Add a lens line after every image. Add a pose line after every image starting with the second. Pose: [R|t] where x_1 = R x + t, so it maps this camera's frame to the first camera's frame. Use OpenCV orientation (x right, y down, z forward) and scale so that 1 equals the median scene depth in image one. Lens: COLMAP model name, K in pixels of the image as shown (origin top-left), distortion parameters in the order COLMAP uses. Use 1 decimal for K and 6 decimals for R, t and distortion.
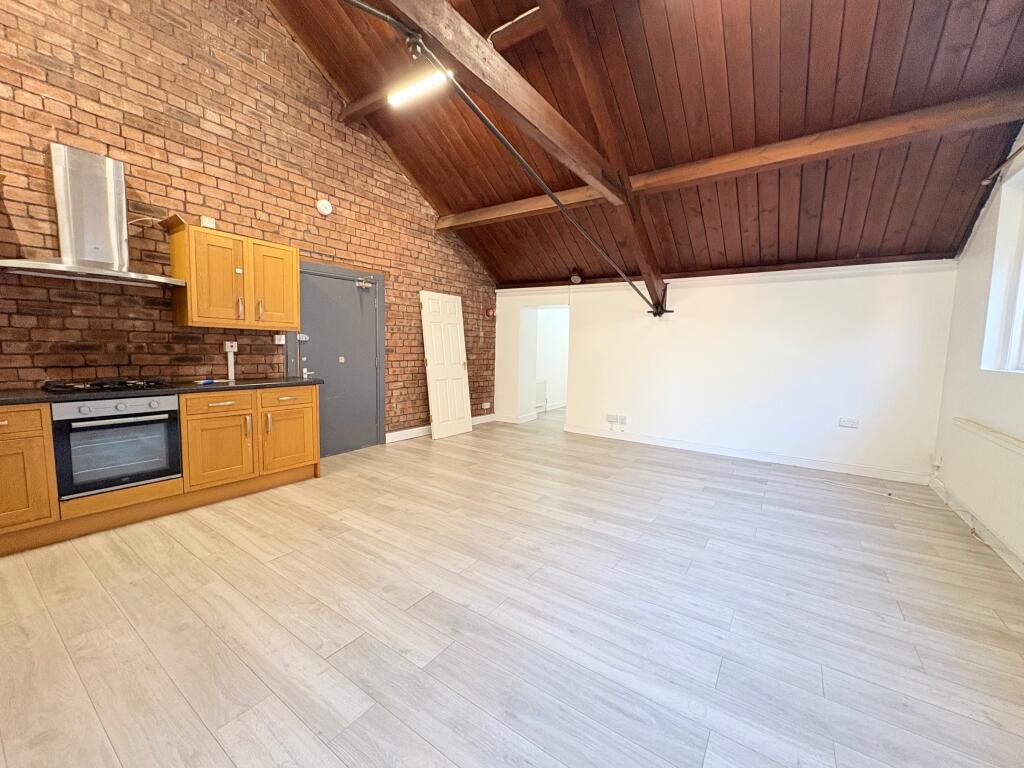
lens RADIAL K [[406.7, 0, 511.0], [0, 406.7, 384.8], [0, 0, 1]] dist [0.001268, 0.000142]
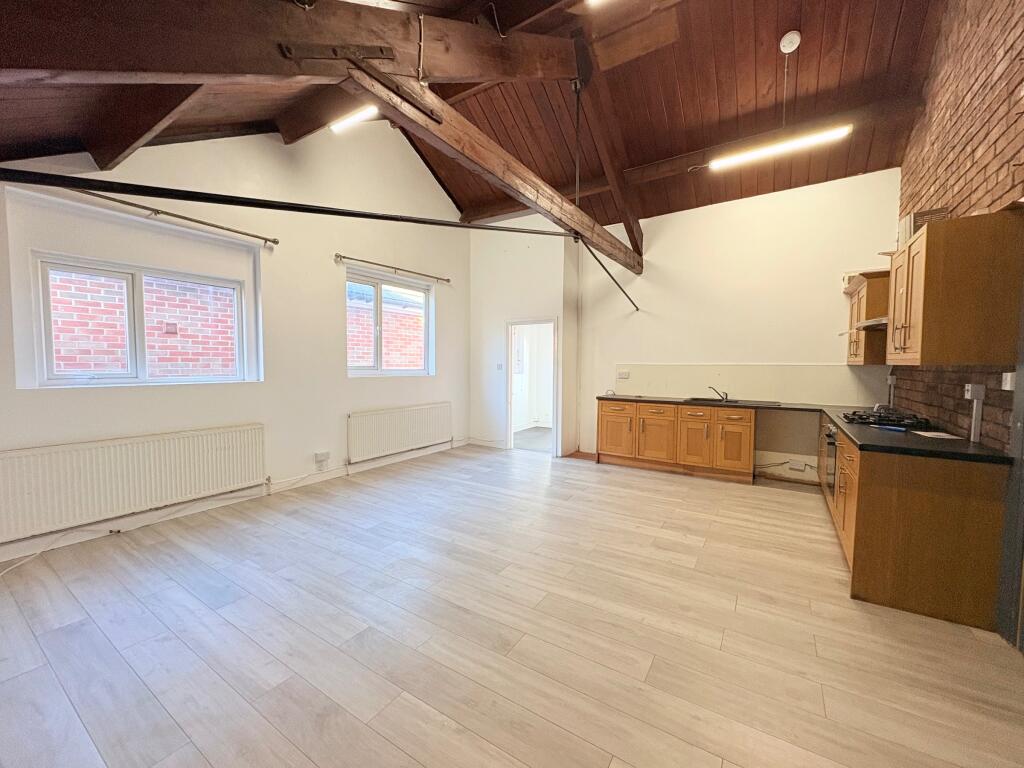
lens RADIAL K [[406.7, 0, 511.0], [0, 406.7, 384.8], [0, 0, 1]] dist [0.001268, 0.000142]
pose [[-0.999111, -0.025369, -0.033679, 0.084243], [-0.029948, 0.989227, 0.143294, -0.174776], [0.029681, 0.144175, -0.989107, 1.608650]]
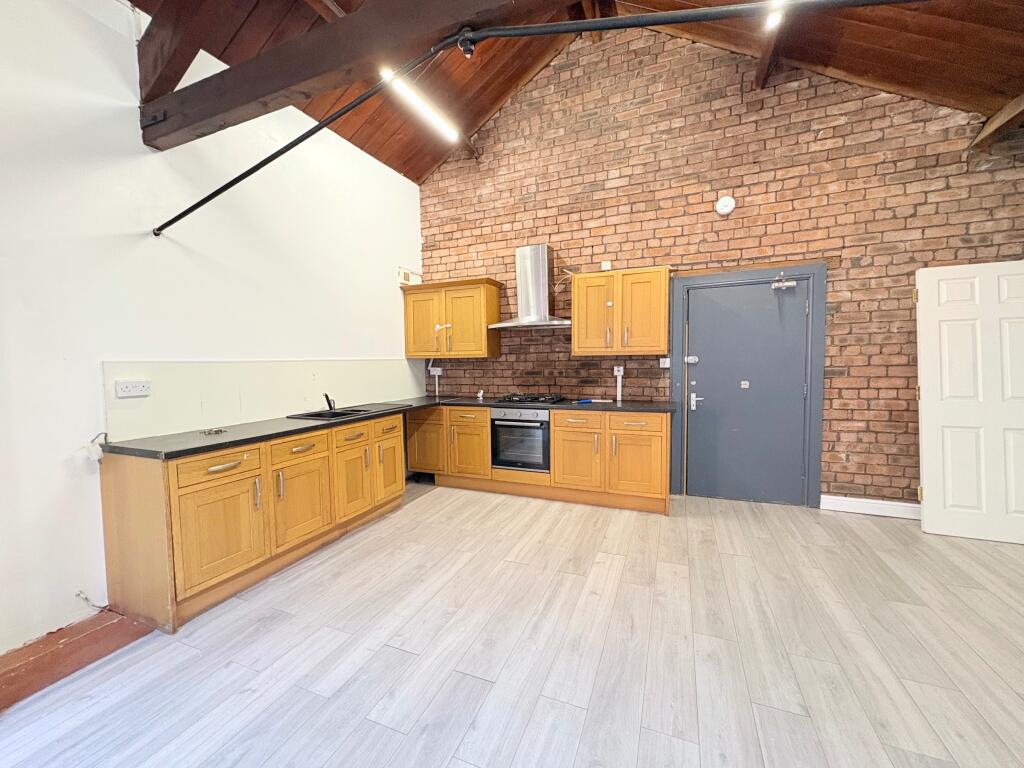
lens RADIAL K [[406.7, 0, 511.0], [0, 406.7, 384.8], [0, 0, 1]] dist [0.001268, 0.000142]
pose [[0.213546, 0.033926, -0.976344, 0.333069], [-0.068733, 0.997442, 0.019625, -0.056535], [0.974512, 0.062916, 0.215331, 0.466755]]
